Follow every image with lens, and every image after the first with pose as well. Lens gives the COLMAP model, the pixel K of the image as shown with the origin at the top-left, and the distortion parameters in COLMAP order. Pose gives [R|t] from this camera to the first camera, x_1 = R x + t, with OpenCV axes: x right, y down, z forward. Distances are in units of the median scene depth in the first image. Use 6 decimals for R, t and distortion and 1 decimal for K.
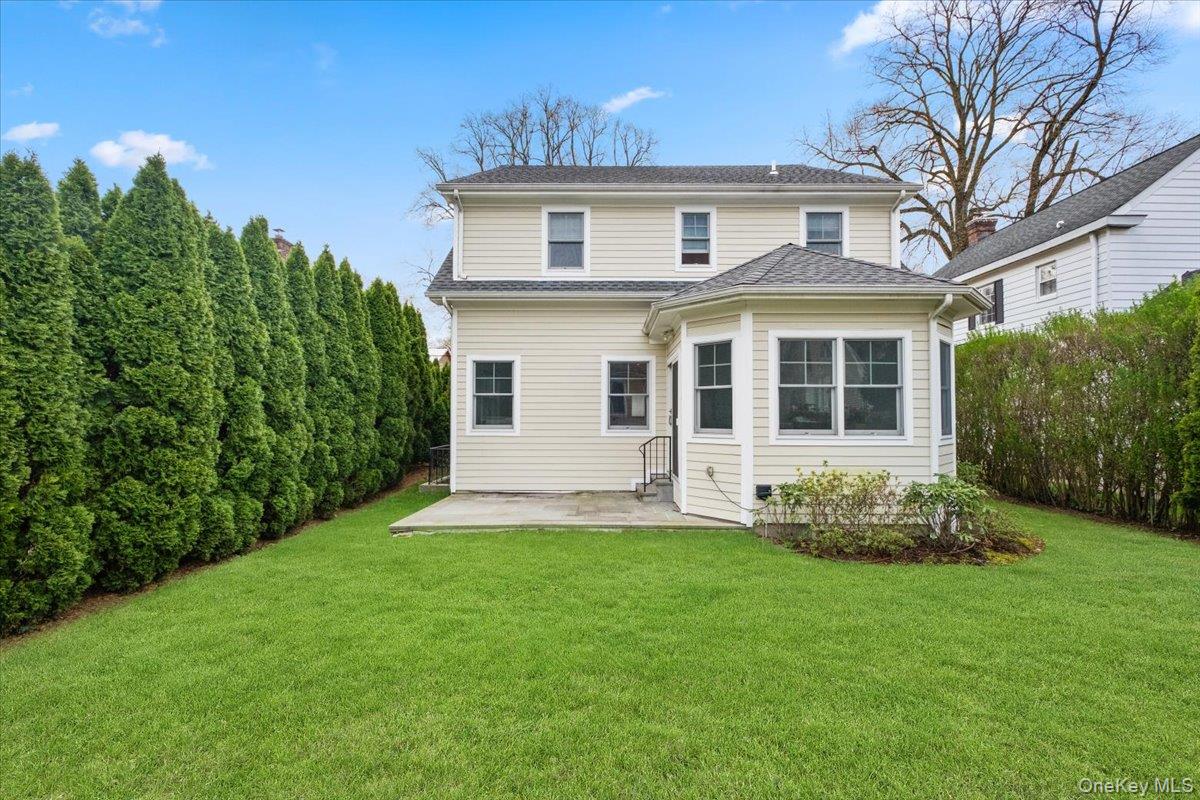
lens RADIAL K [[530.4, 0, 600.7], [0, 530.4, 403.6], [0, 0, 1]] dist [0.004581, -0.001411]
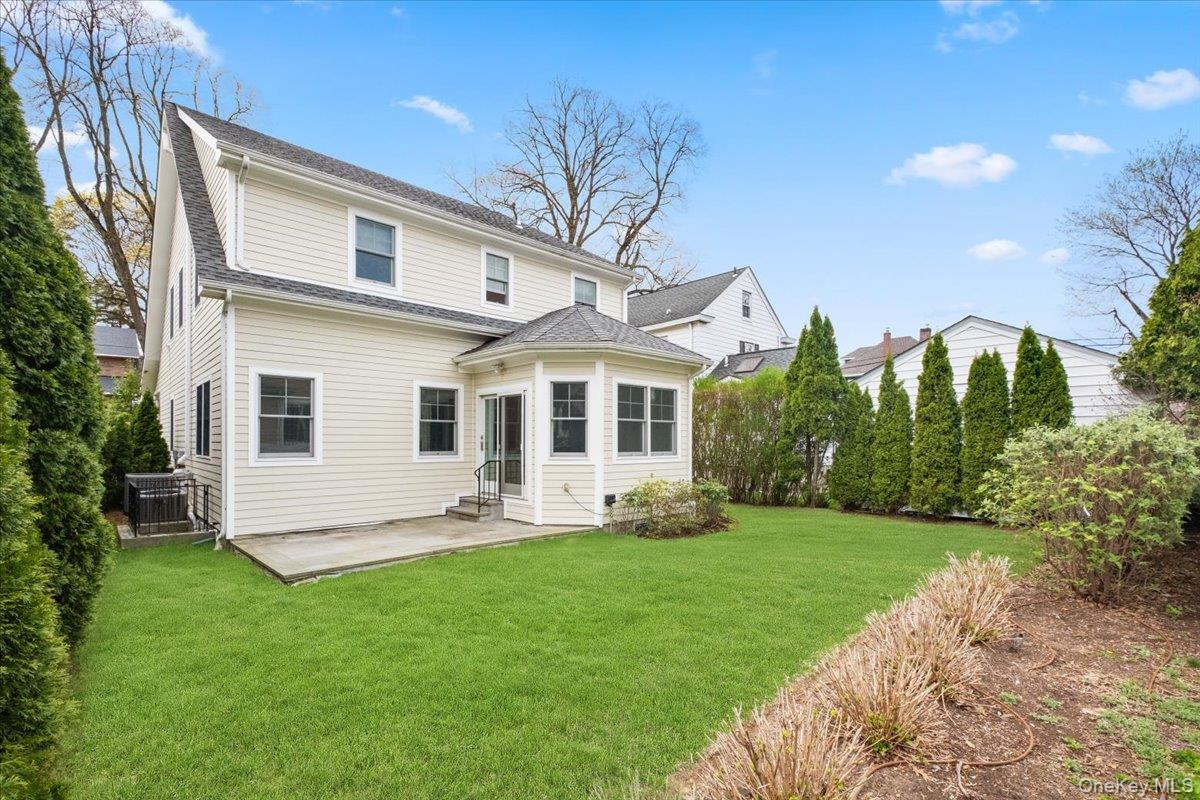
lens RADIAL K [[530.4, 0, 635.7], [0, 530.4, 440.6], [0, 0, 1]] dist [0.004581, -0.001411]
pose [[0.706792, -0.000943, 0.707421, -0.404772], [-0.018033, 0.999650, 0.019349, -0.005484], [-0.707191, -0.026433, 0.706528, 0.017771]]
